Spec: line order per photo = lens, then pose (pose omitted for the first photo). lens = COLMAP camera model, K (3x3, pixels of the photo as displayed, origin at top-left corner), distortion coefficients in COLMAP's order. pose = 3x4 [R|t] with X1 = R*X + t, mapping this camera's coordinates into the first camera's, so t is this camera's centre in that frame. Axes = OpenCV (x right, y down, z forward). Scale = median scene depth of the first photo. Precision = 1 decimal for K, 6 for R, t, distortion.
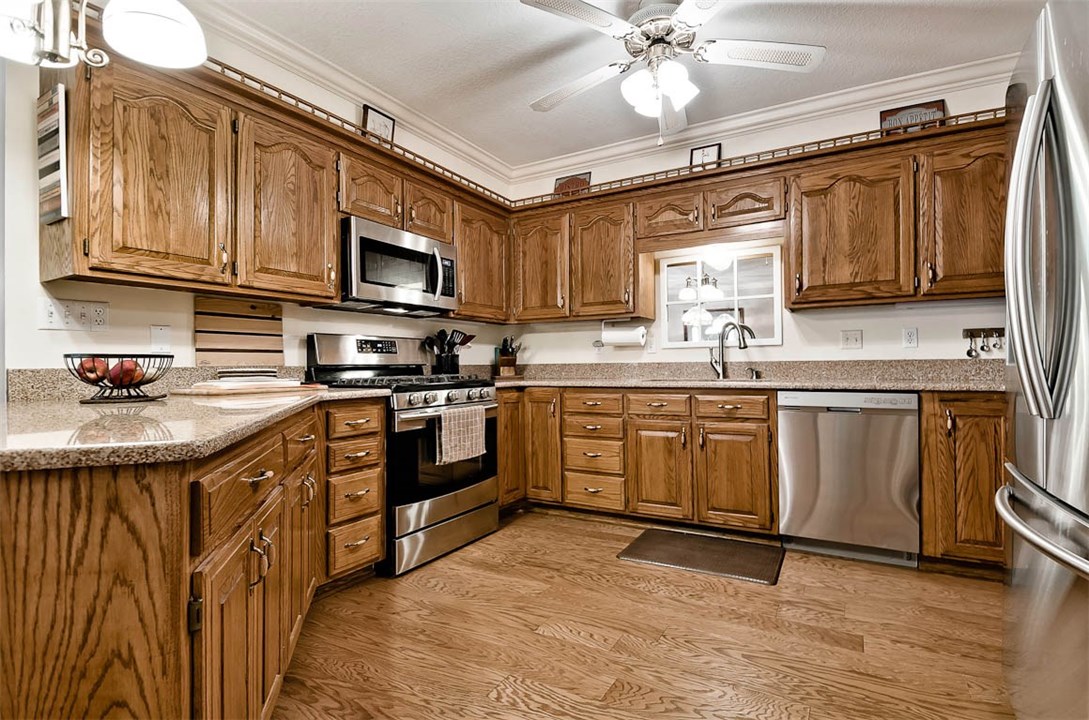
lens RADIAL K [[509.8, 0, 577.7], [0, 509.8, 362.0], [0, 0, 1]] dist [0.001048, -0.003311]
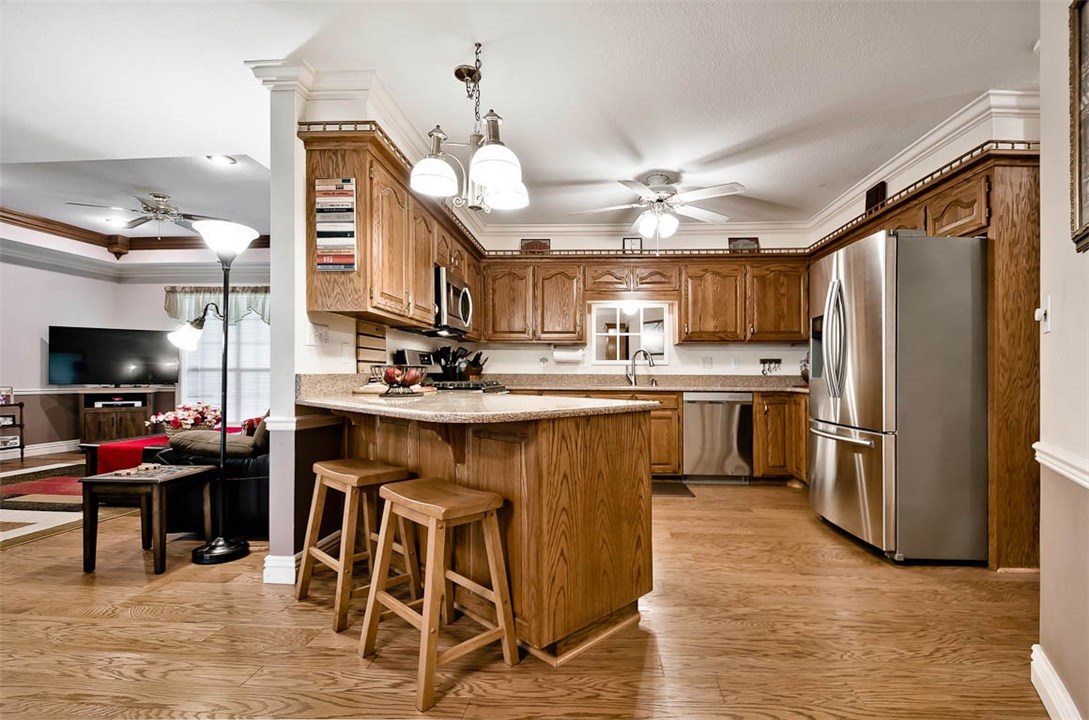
lens RADIAL K [[509.8, 0, 567.6], [0, 509.8, 366.4], [0, 0, 1]] dist [0.001048, -0.003311]
pose [[0.900293, 0.020922, 0.434781, -0.652281], [-0.015748, 0.999756, -0.015499, 0.002002], [-0.435000, 0.007107, 0.900403, -0.354847]]
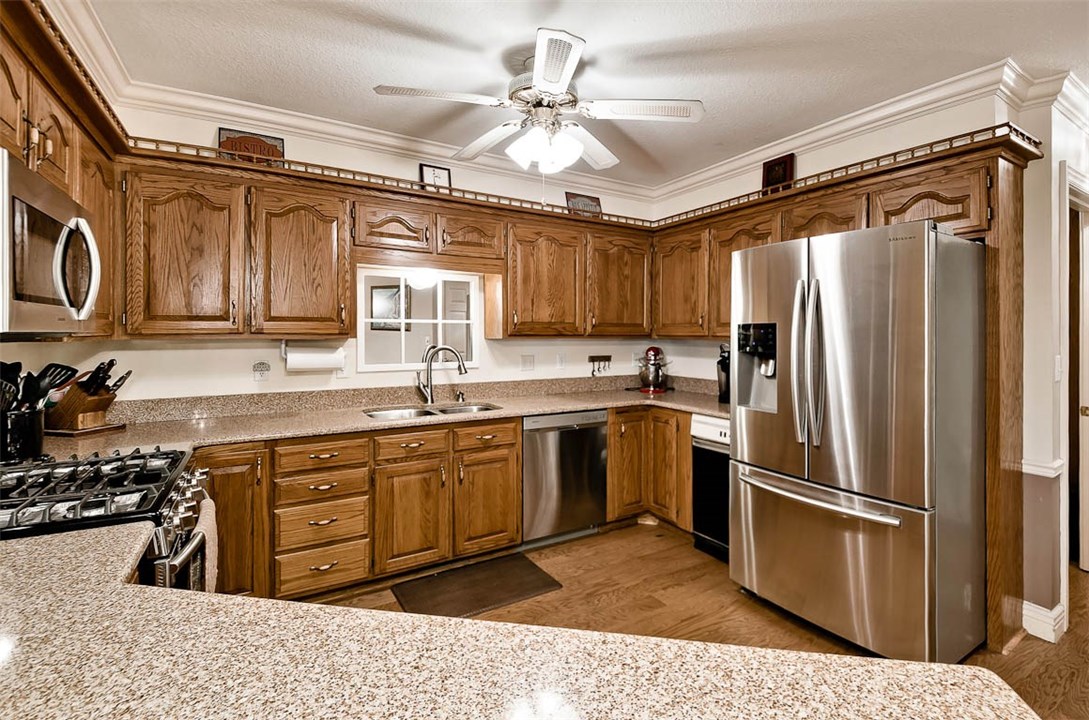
lens RADIAL K [[509.8, 0, 571.3], [0, 509.8, 335.1], [0, 0, 1]] dist [0.001048, -0.003311]
pose [[0.480007, 0.008025, 0.877228, -0.510379], [-0.019168, 0.999815, 0.001342, -0.118389], [-0.877055, -0.017459, 0.480072, 0.328575]]
